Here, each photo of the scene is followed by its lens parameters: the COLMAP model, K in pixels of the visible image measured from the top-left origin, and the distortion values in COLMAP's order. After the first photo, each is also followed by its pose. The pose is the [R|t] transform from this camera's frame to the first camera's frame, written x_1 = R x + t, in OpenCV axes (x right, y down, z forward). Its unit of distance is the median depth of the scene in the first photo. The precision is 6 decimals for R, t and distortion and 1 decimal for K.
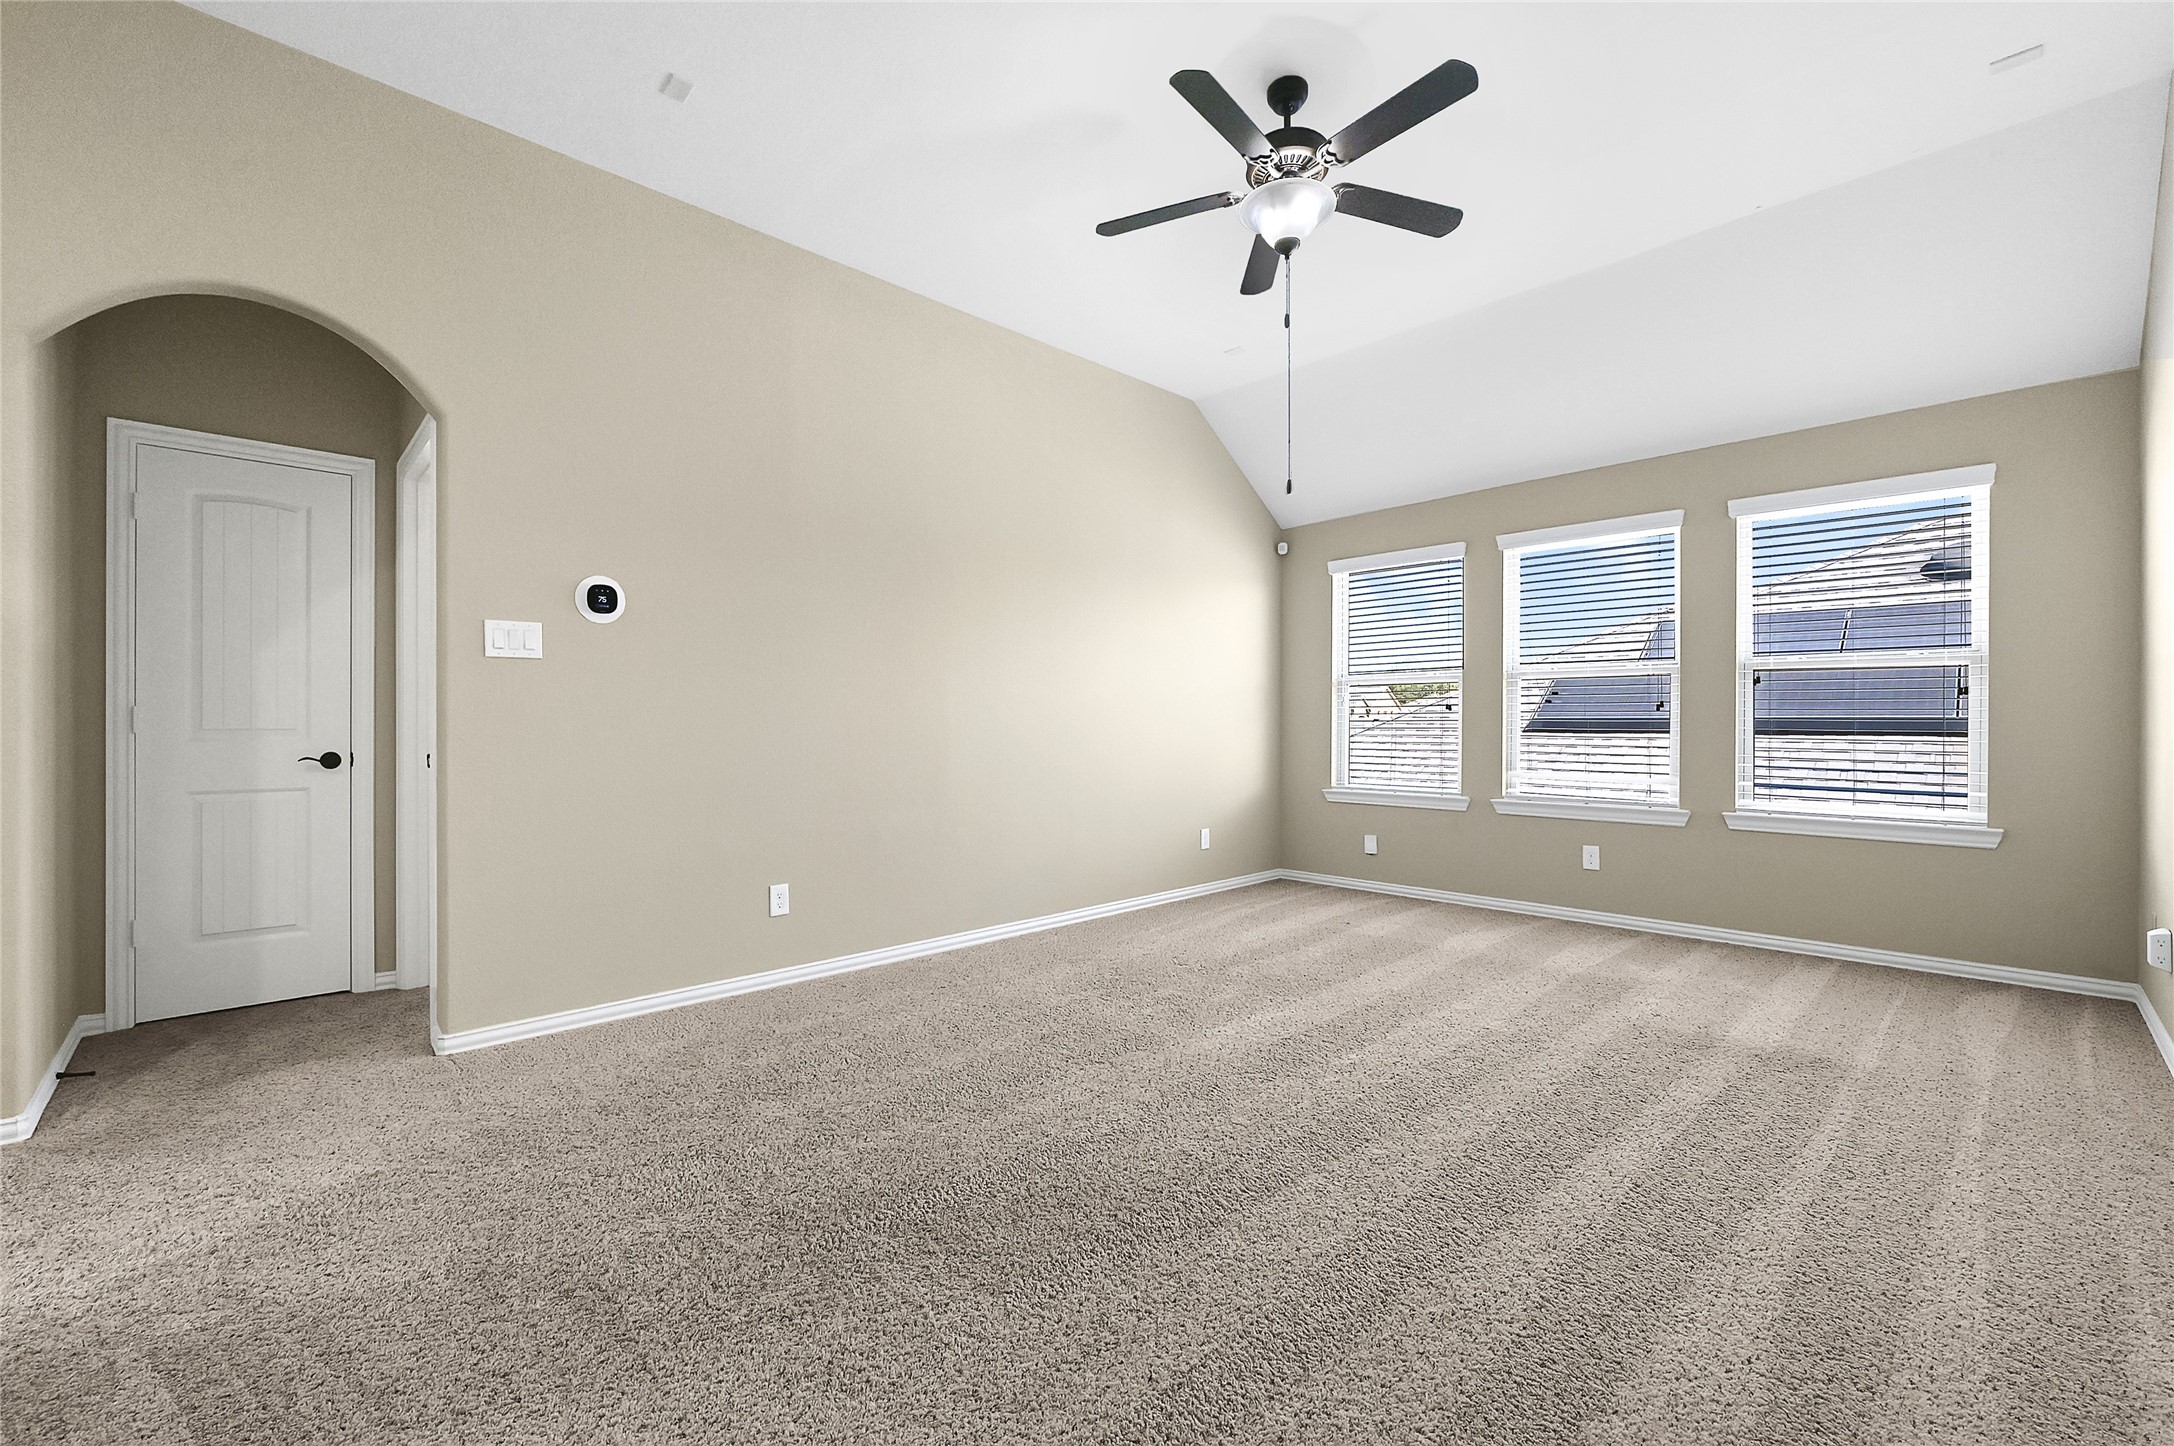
lens RADIAL K [[889.3, 0, 1074.7], [0, 889.3, 719.8], [0, 0, 1]] dist [-0.006599, -0.000075]
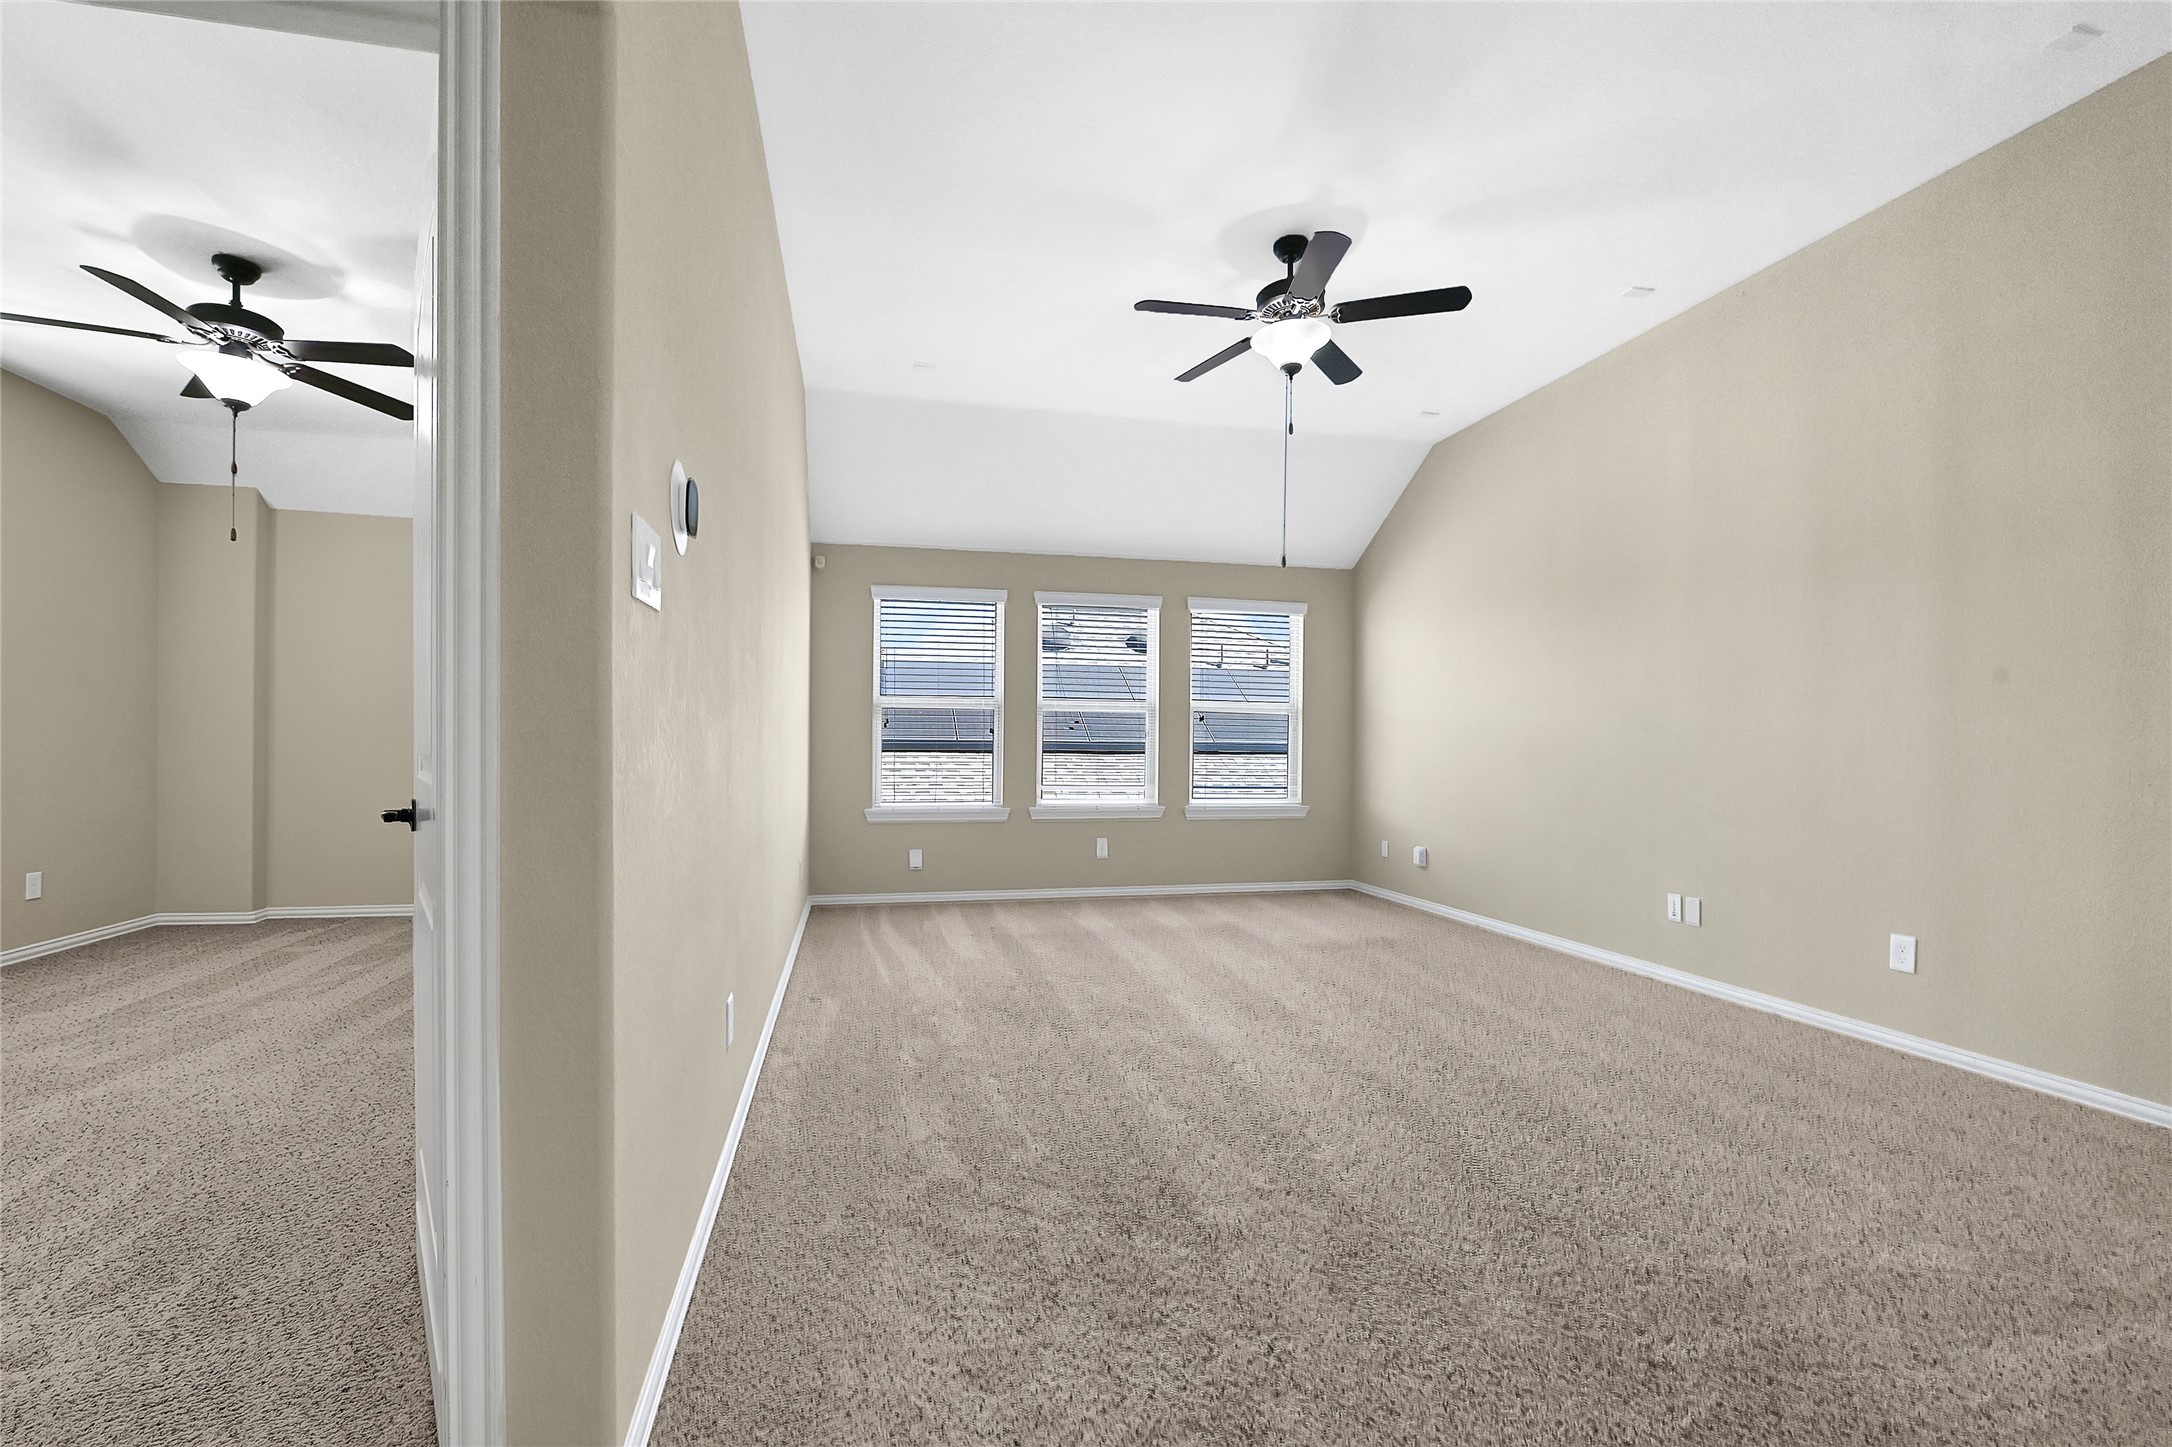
lens RADIAL K [[898.6, 0, 1006.6], [0, 898.6, 747.6], [0, 0, 1]] dist [-0.000504, -0.000092]
pose [[0.546096, -0.002284, 0.837720, -0.666617], [-0.008953, 0.999923, 0.008563, -0.005720], [-0.837675, -0.012176, 0.546033, 0.403792]]
